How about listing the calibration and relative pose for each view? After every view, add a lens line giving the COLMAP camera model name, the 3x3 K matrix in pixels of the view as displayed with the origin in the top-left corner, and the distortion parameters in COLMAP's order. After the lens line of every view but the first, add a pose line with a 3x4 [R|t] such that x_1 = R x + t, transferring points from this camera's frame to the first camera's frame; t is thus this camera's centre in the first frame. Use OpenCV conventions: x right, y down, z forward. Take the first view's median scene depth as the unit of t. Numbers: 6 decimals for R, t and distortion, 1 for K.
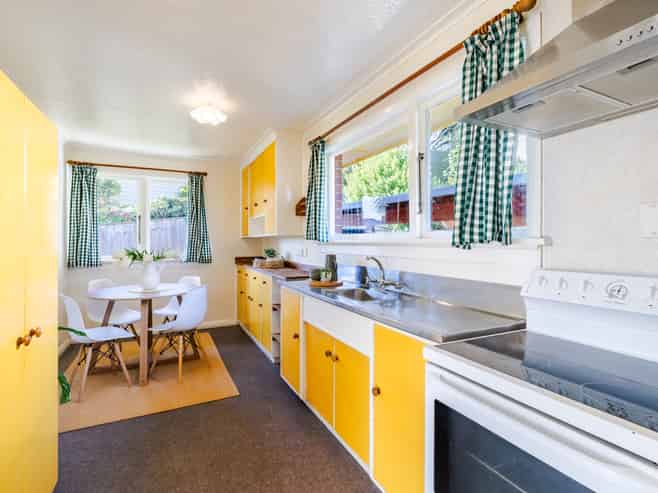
lens RADIAL K [[331.9, 0, 321.8], [0, 331.9, 244.2], [0, 0, 1]] dist [-0.000110, 0.000048]
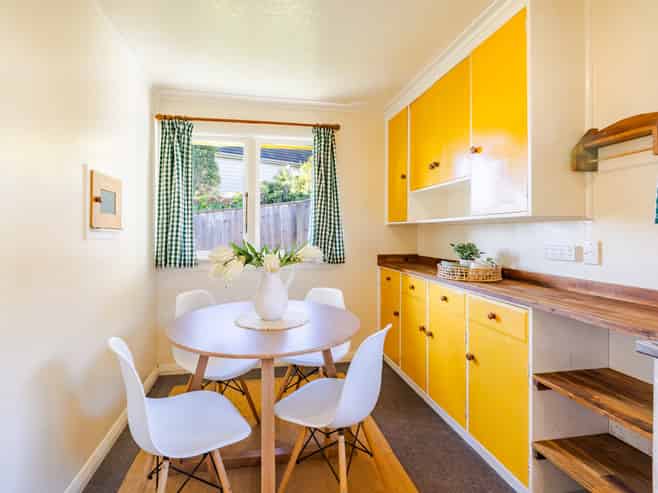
lens RADIAL K [[352.2, 0, 312.8], [0, 352.2, 232.2], [0, 0, 1]] dist [-0.001266, -0.000182]
pose [[0.959212, 0.001683, -0.282682, -0.291083], [-0.003640, 0.999973, -0.006399, -0.000241], [0.282663, 0.007167, 0.959192, 0.467528]]
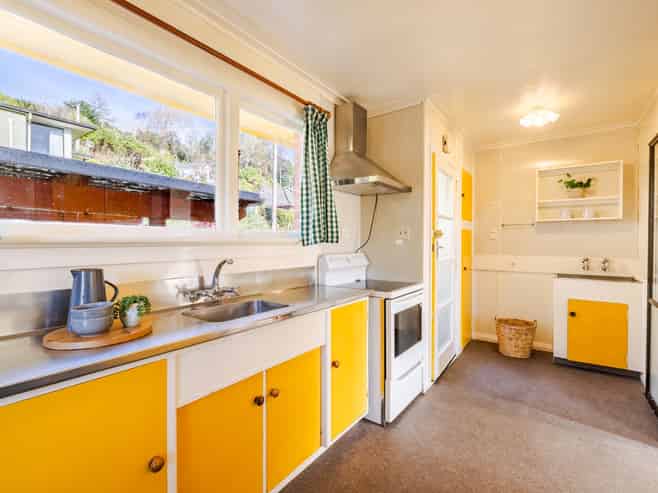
lens RADIAL K [[331.9, 0, 321.8], [0, 331.9, 244.2], [0, 0, 1]] dist [-0.000110, 0.000048]
pose [[-0.490148, -0.008635, 0.871597, -0.388097], [-0.000336, 0.999953, 0.009718, -0.005259], [-0.871639, 0.004471, -0.490127, 0.725080]]
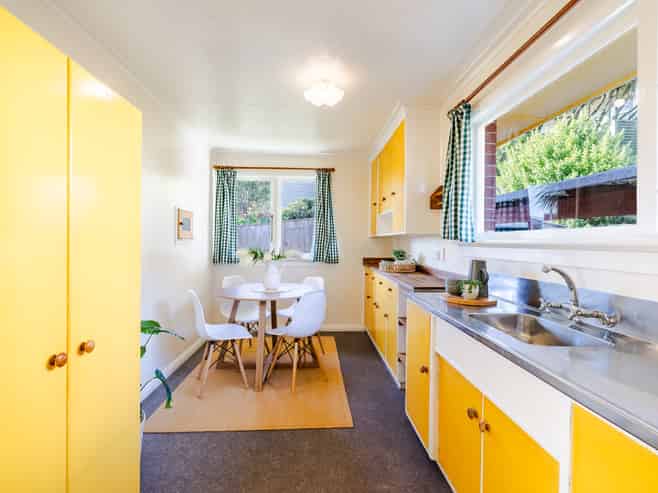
lens RADIAL K [[331.9, 0, 321.8], [0, 331.9, 244.2], [0, 0, 1]] dist [-0.000110, 0.000048]
pose [[0.916642, 0.012194, -0.399522, 0.003193], [-0.012004, 0.999924, 0.002976, -0.000547], [0.399528, 0.002068, 0.916719, 0.168317]]
